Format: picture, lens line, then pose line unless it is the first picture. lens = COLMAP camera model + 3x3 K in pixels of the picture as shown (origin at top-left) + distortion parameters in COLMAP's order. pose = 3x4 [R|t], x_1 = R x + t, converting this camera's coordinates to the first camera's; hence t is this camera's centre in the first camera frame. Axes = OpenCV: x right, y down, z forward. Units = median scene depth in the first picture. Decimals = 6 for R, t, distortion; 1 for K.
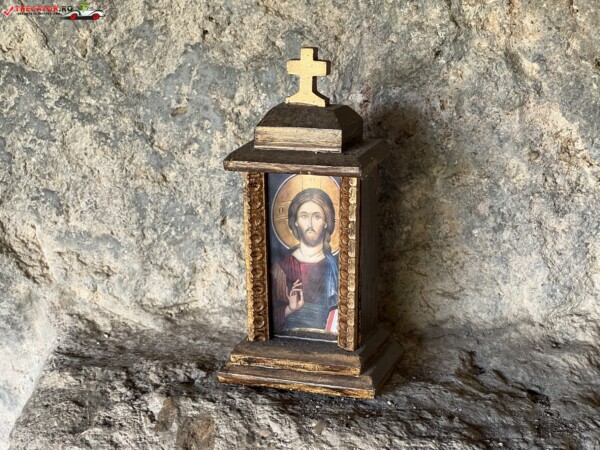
lens RADIAL K [[1358.6, 0, 303.7], [0, 1358.6, 209.9], [0, 0, 1]] dist [-0.051557, 2.900613]
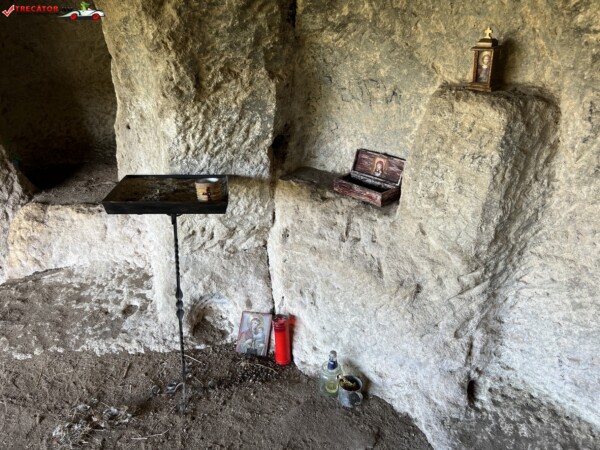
lens RADIAL K [[458.3, 0, 300.0], [0, 458.3, 225.0], [0, 0, 1]] dist [0.042916, -0.073249]
pose [[0.858539, 0.178448, -0.480695, 0.365986], [-0.045005, 0.960094, 0.276034, 0.162167], [0.510770, -0.215352, 0.832309, -1.089649]]
